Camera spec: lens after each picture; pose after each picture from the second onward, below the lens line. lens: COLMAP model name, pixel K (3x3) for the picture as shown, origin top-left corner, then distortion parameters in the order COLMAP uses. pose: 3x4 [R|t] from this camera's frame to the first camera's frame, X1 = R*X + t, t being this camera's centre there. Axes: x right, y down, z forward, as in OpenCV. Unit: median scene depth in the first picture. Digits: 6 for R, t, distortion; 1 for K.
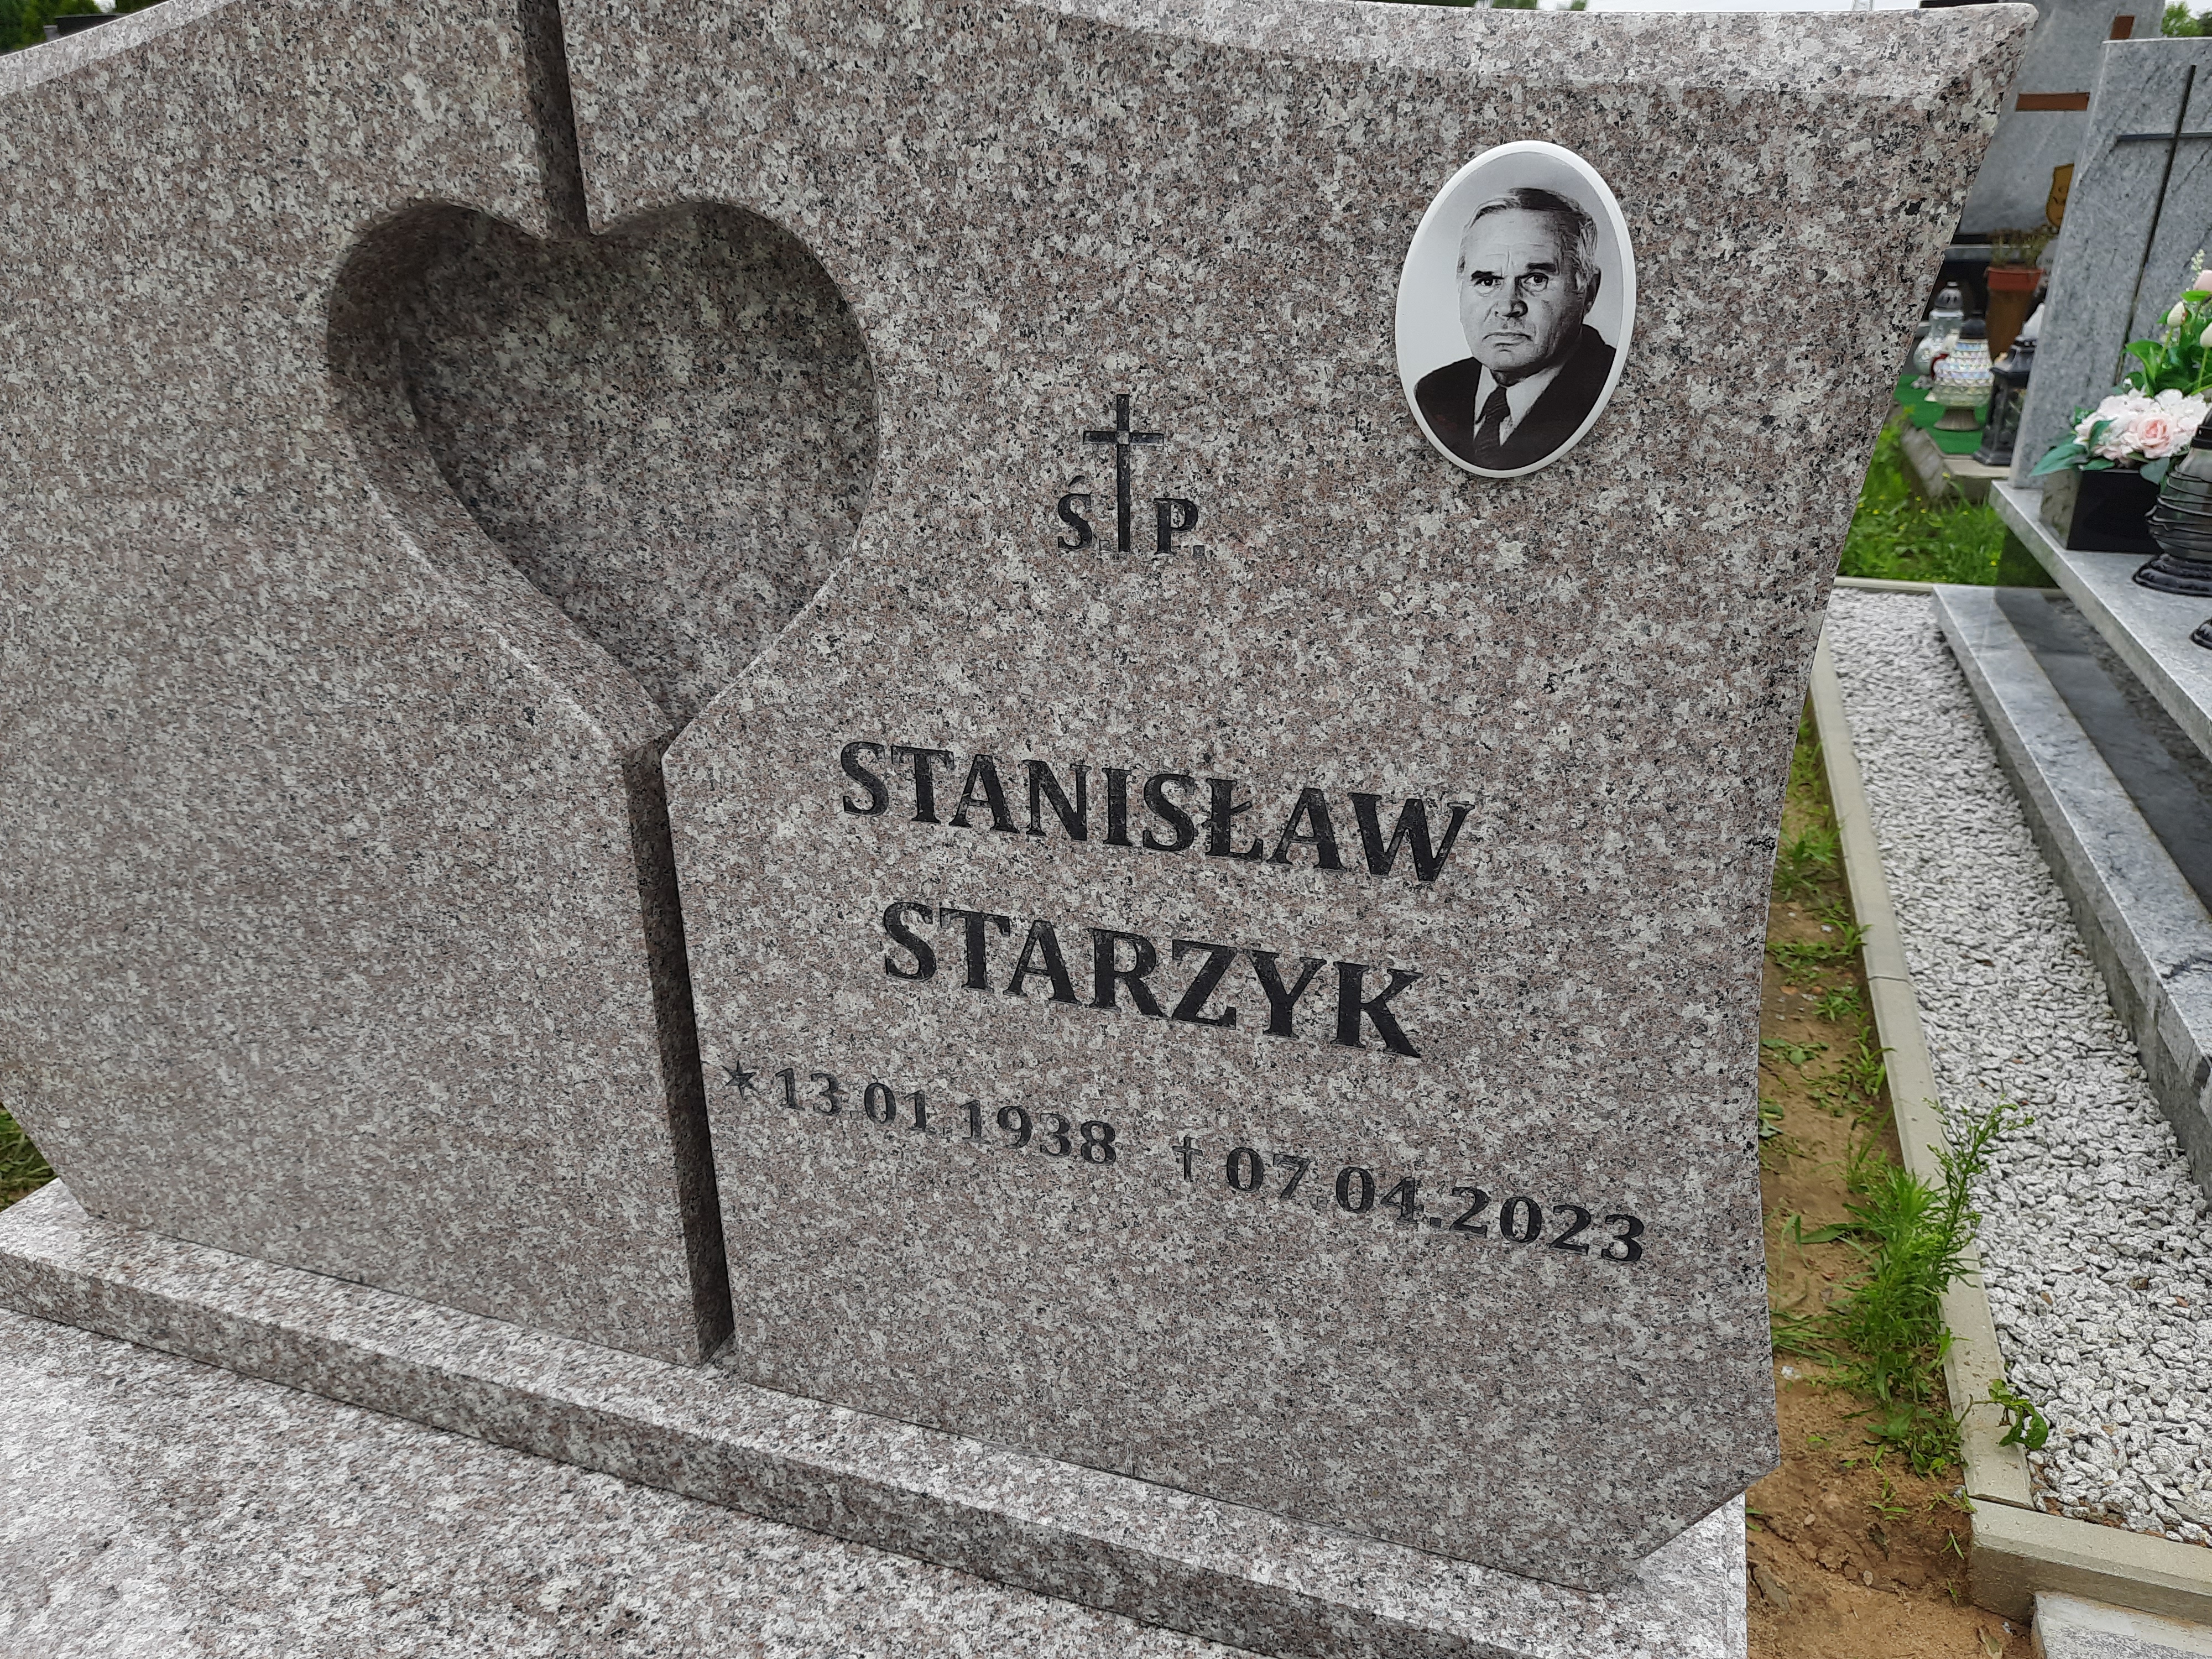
lens RADIAL K [[1613.7, 0, 1105.5], [0, 1613.7, 815.4], [0, 0, 1]] dist [0.018066, -0.006674]
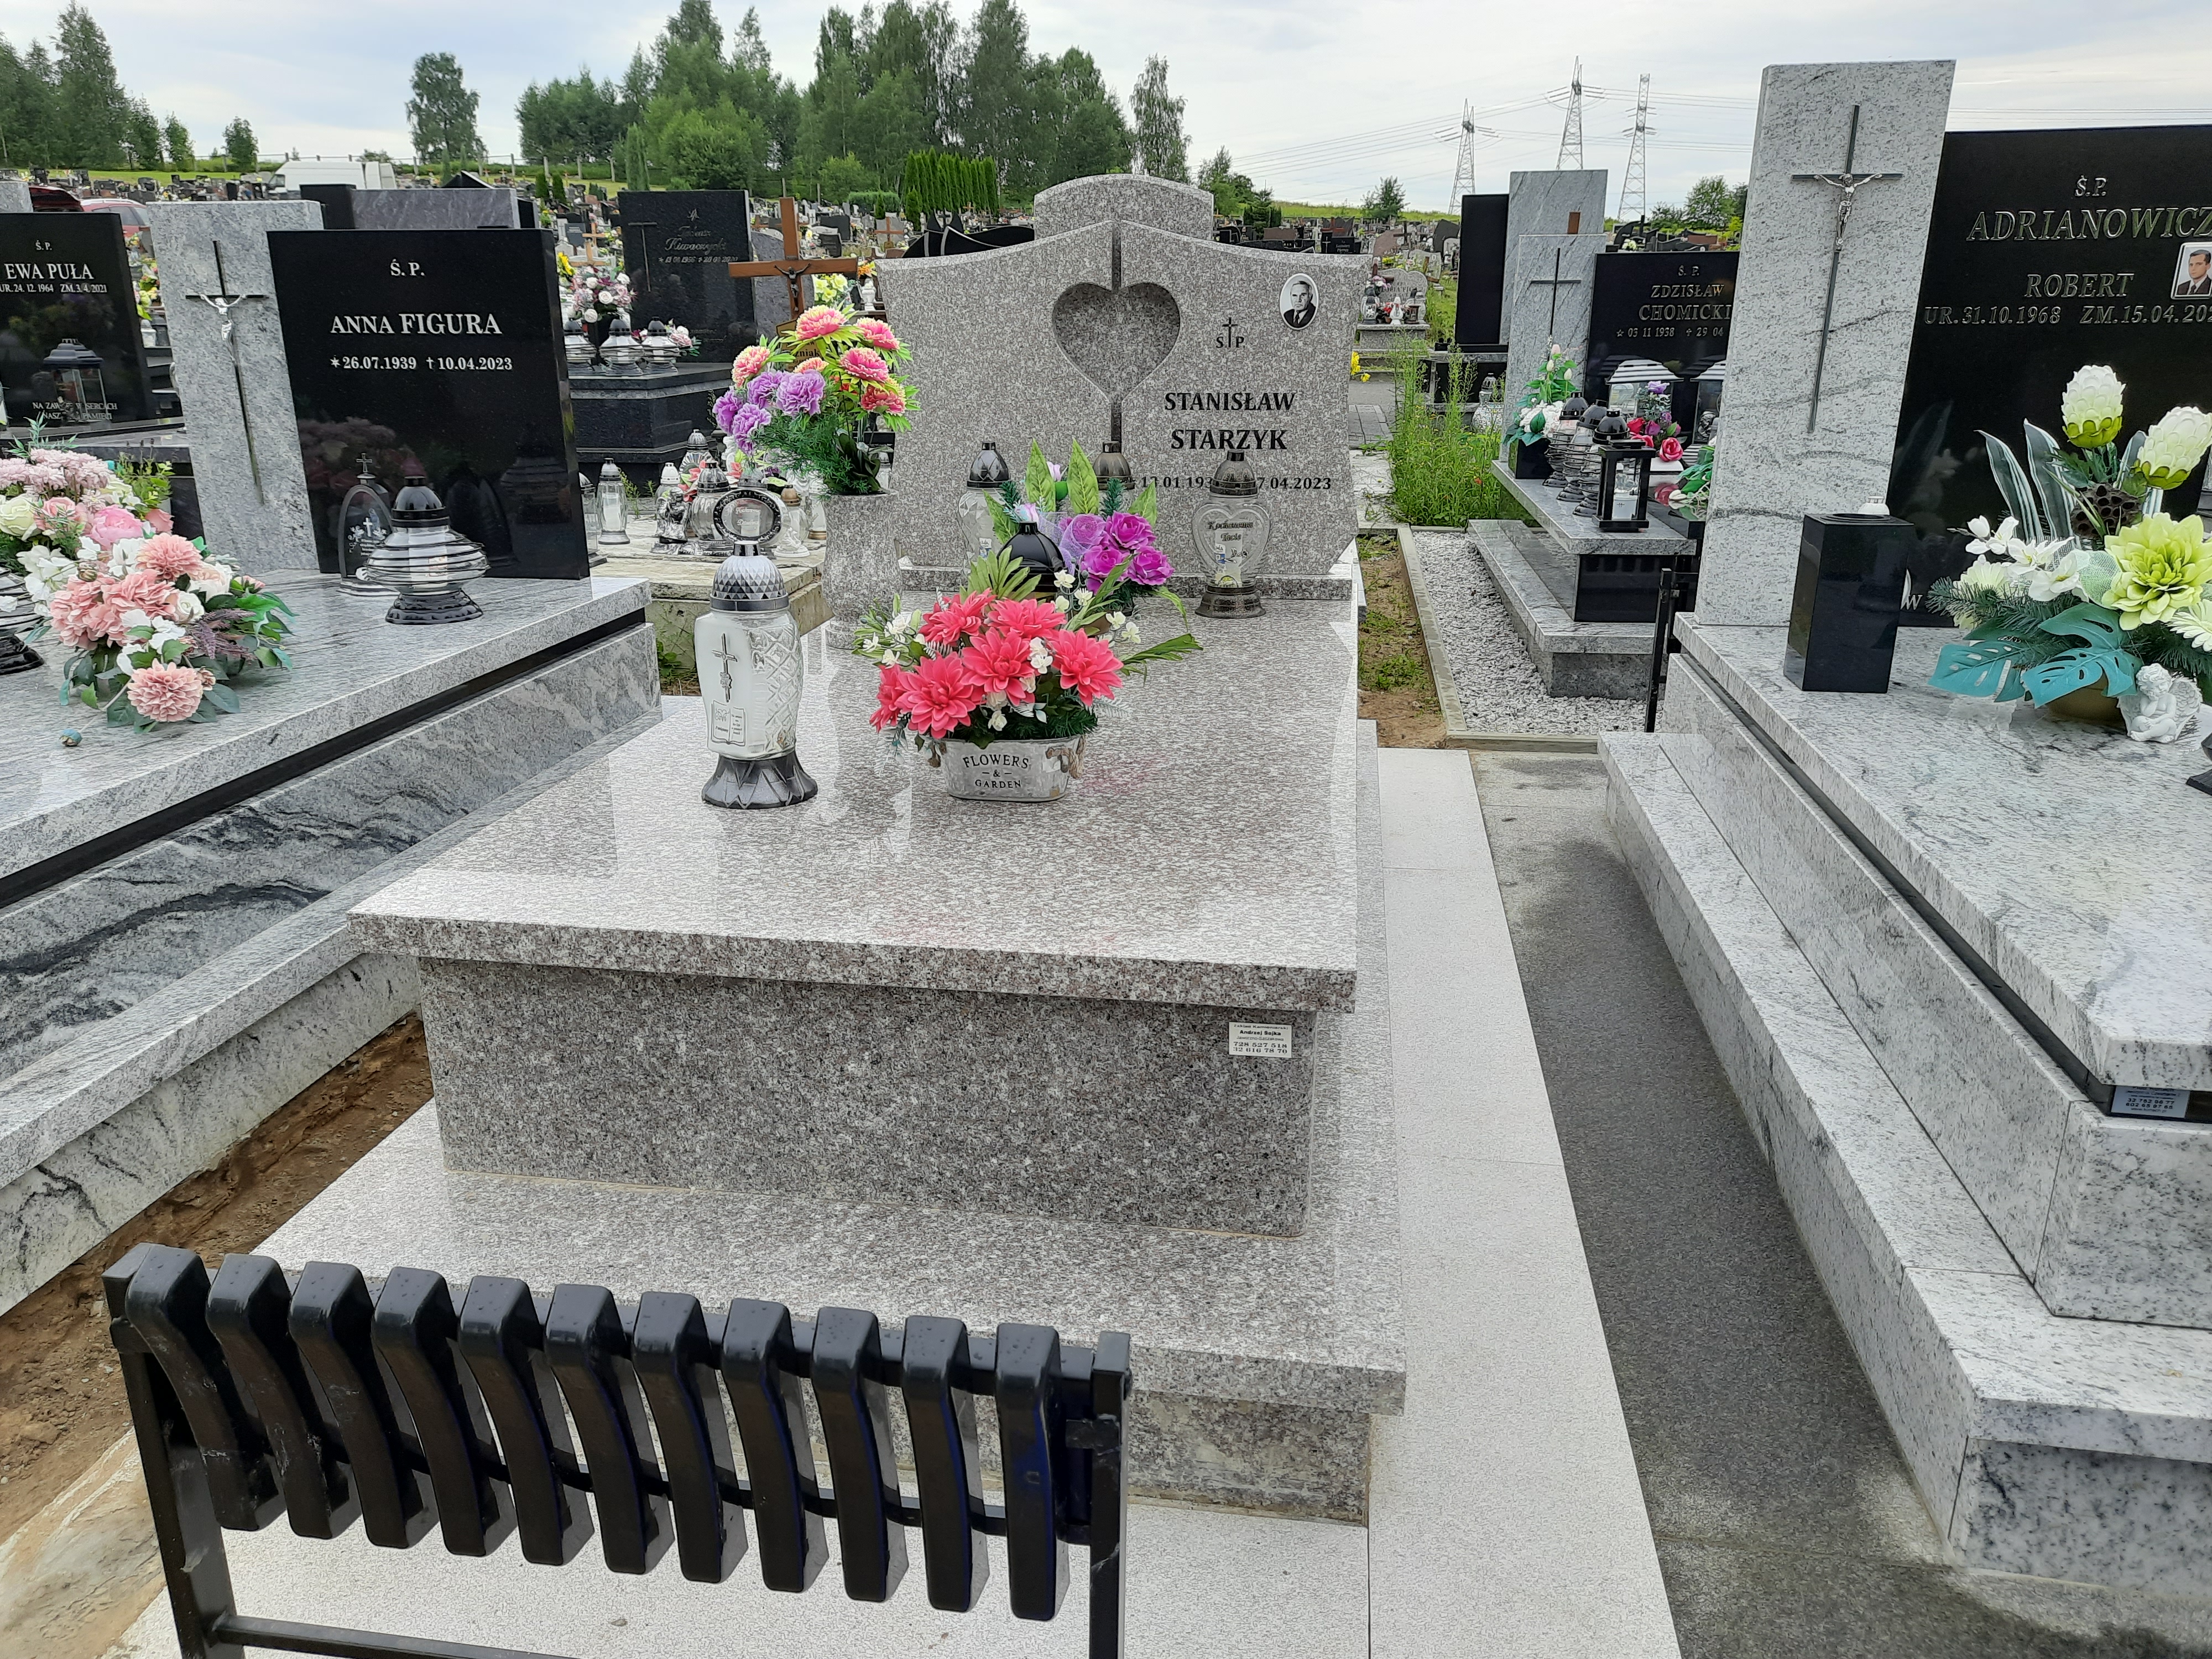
lens RADIAL K [[1613.7, 0, 1095.1], [0, 1613.7, 837.0], [0, 0, 1]] dist [0.018066, -0.006674]
pose [[0.981724, -0.049856, 0.183661, -1.375762], [0.061220, 0.996511, -0.056730, 1.595601], [-0.180192, 0.066937, 0.981351, -3.753969]]
